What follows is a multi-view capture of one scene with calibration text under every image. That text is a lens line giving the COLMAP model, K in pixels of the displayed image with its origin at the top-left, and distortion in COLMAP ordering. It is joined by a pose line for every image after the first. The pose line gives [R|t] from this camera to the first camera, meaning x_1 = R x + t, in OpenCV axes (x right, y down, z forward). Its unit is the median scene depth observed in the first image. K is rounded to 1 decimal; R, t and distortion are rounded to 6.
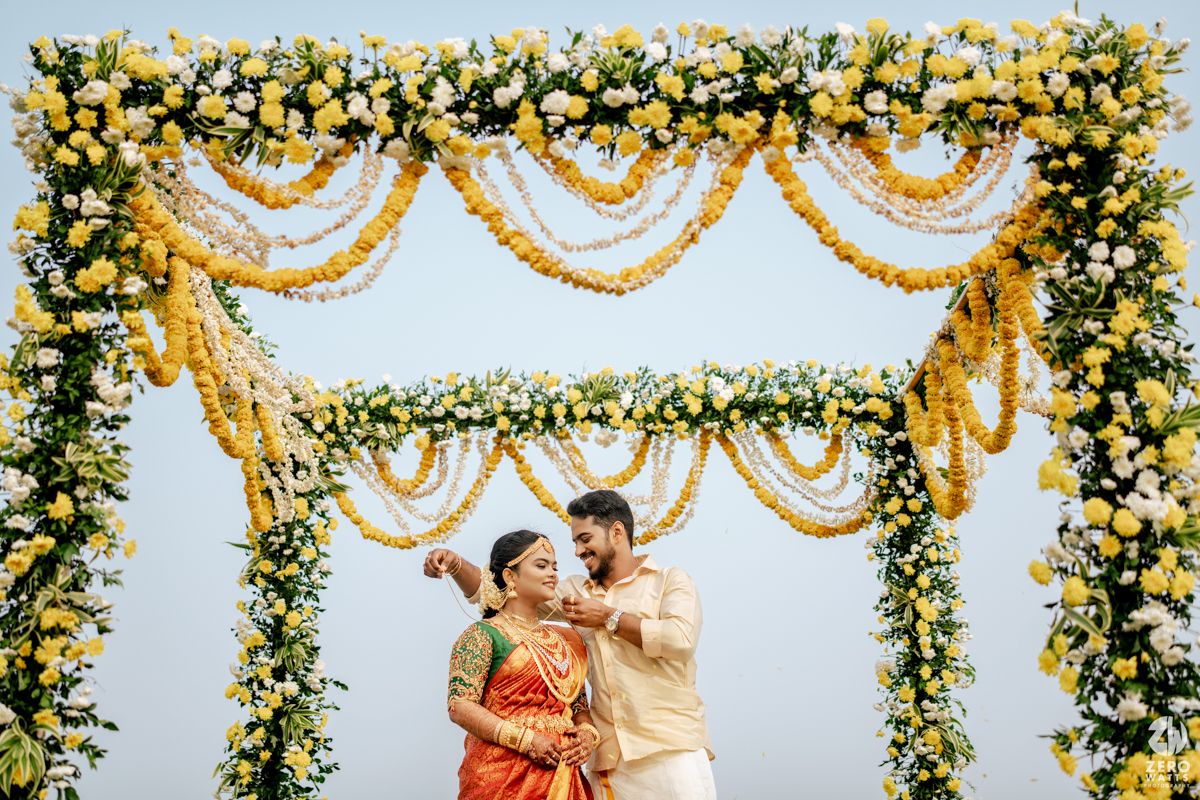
lens RADIAL K [[1678.8, 0, 602.5], [0, 1678.8, 393.9], [0, 0, 1]] dist [0.192588, 0.047349]
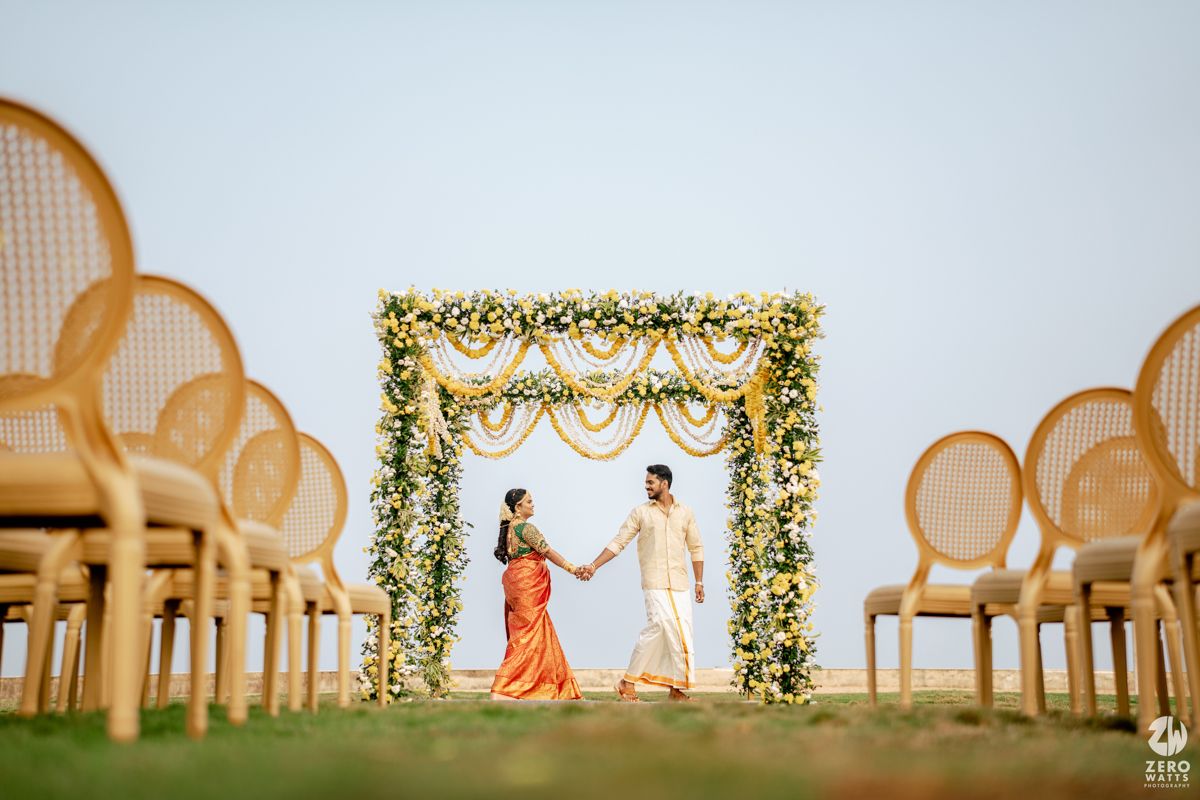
lens RADIAL K [[1681.1, 0, 602.4], [0, 1681.1, 404.2], [0, 0, 1]] dist [0.197980, 0.024390]
pose [[0.999801, 0.013686, 0.014500, -0.035412], [-0.015687, 0.988814, 0.148325, -0.425722], [-0.012308, -0.148523, 0.988832, -1.539004]]
